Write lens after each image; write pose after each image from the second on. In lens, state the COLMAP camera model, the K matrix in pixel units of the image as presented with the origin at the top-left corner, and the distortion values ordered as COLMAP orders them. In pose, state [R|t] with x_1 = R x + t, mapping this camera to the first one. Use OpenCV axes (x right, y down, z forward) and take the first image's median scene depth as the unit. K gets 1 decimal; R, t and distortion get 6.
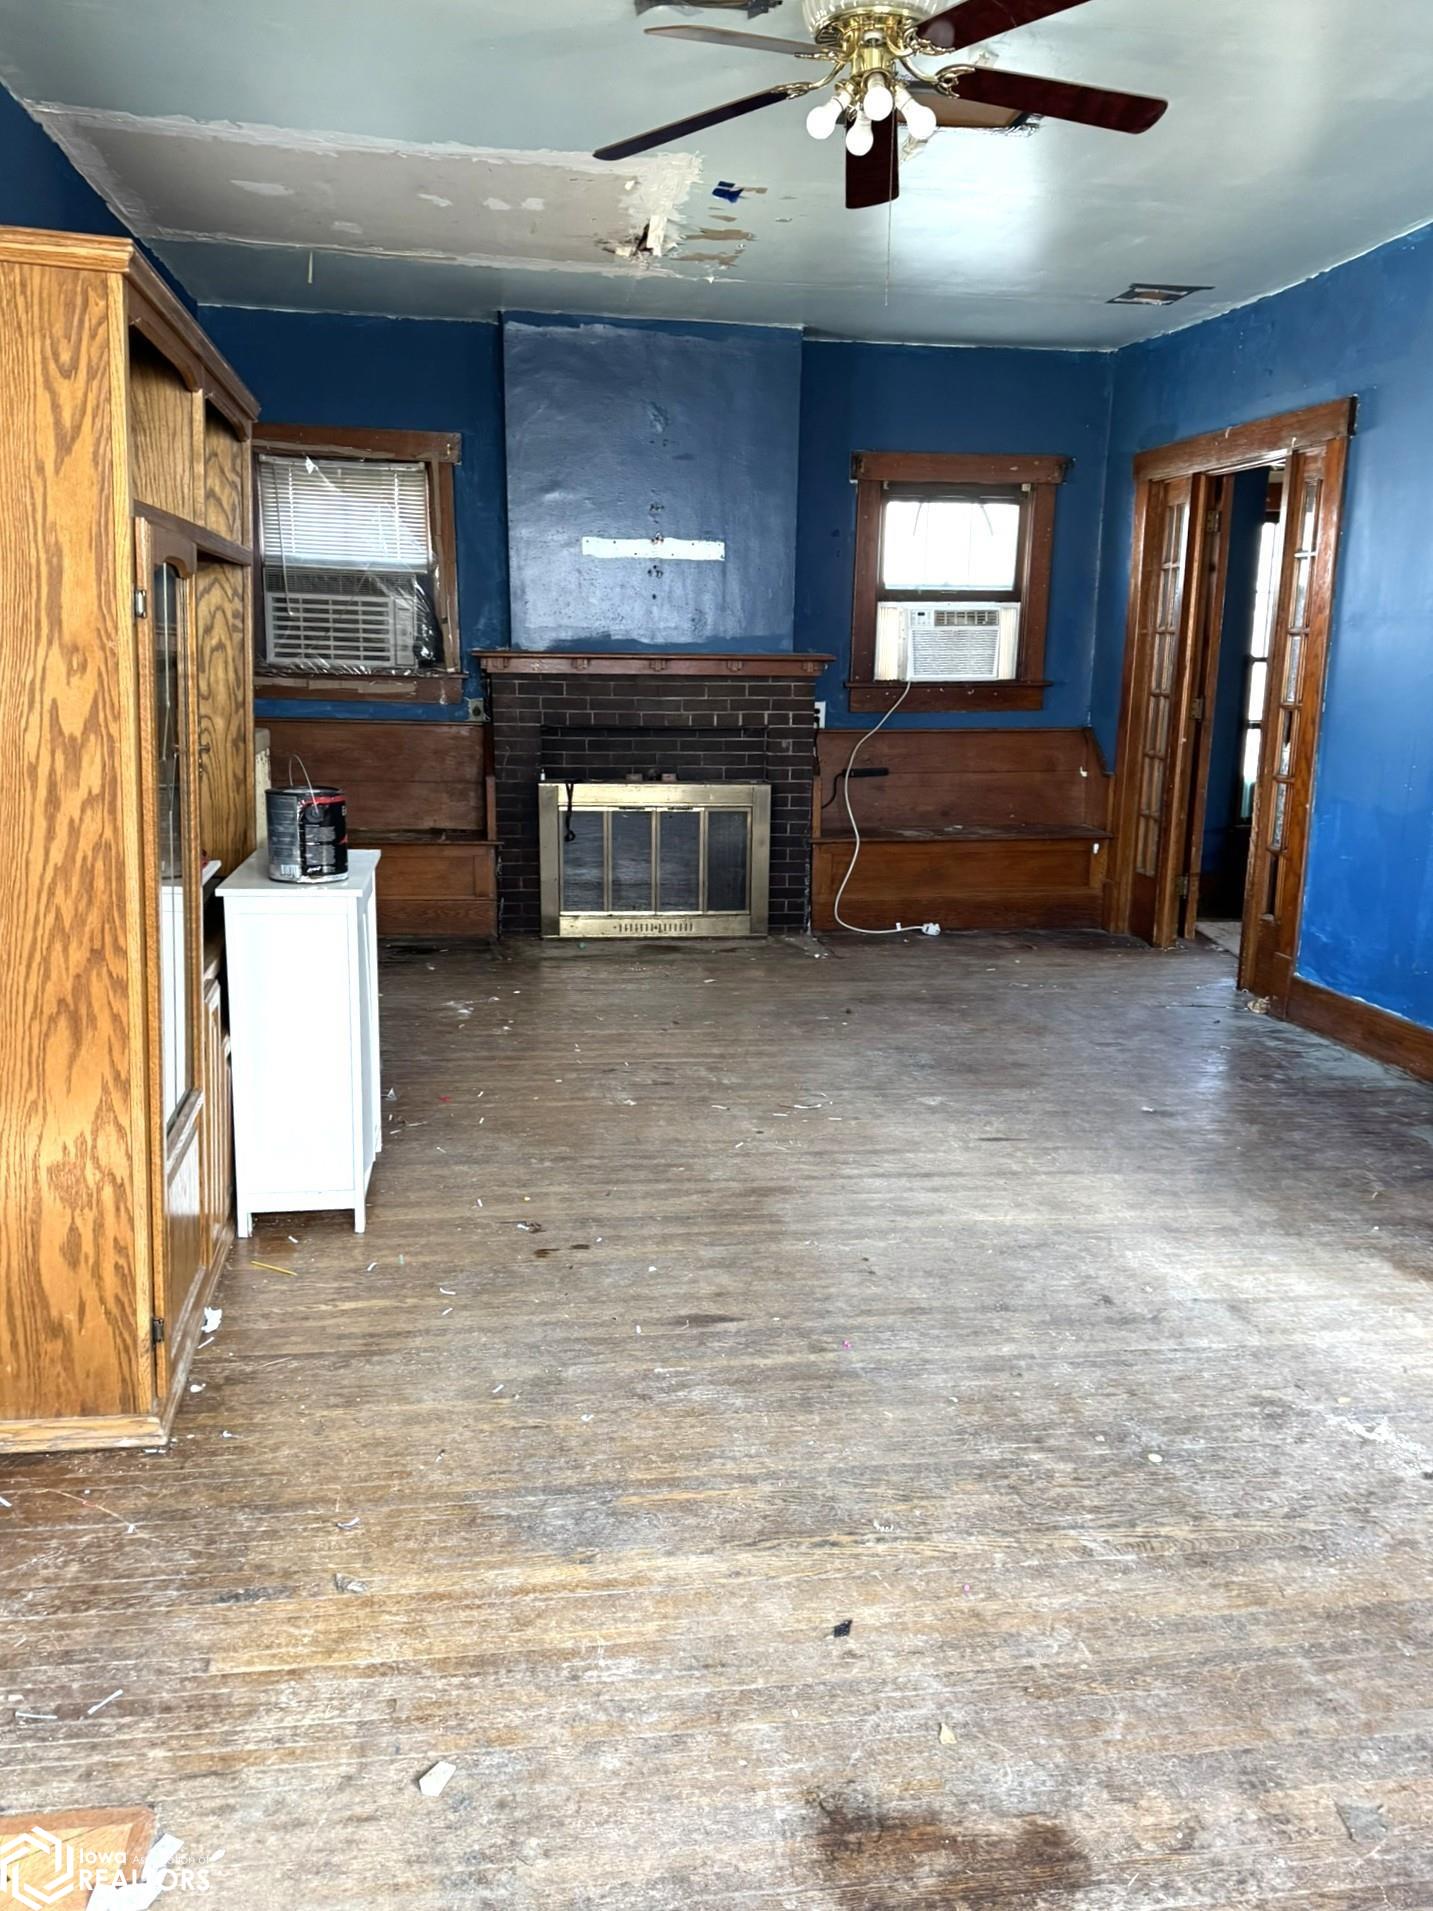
lens RADIAL K [[1340.6, 0, 716.5], [0, 1340.6, 955.5], [0, 0, 1]] dist [0.084045, -0.092340]
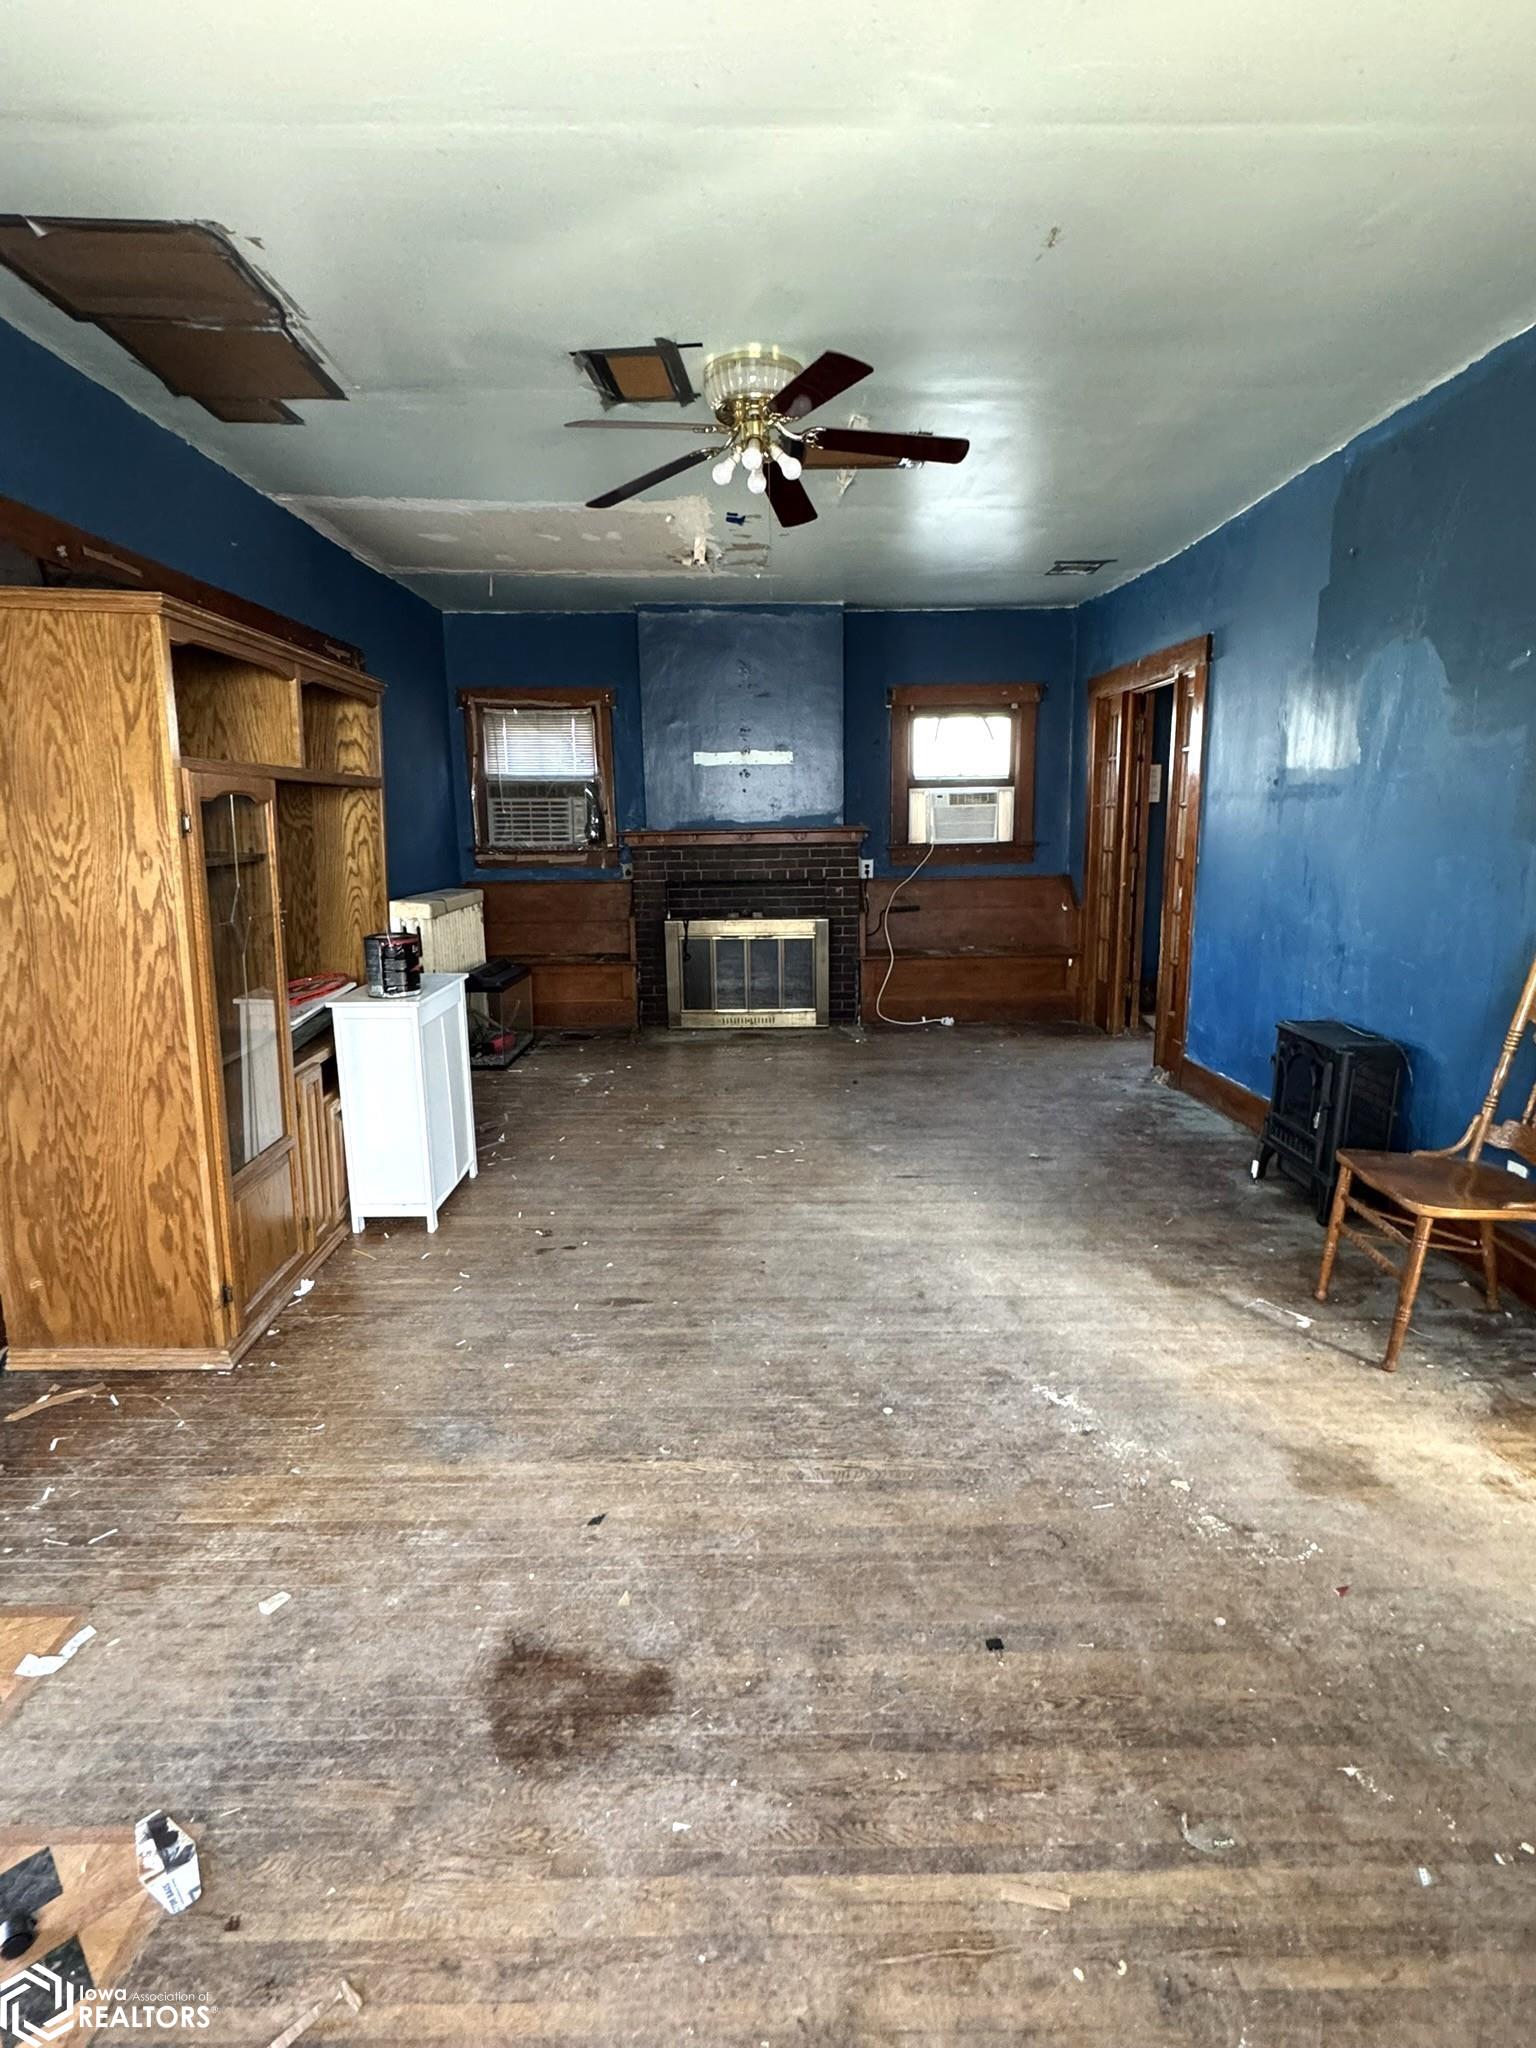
lens RADIAL K [[944.2, 0, 768.0], [0, 944.2, 1024.0], [0, 0, 1]] dist [0.000525, 0.000658]
pose [[0.991897, -0.001928, -0.127029, 0.265430], [0.000343, 0.999922, -0.012503, -0.012124], [0.127043, 0.012358, 0.991820, 0.016554]]
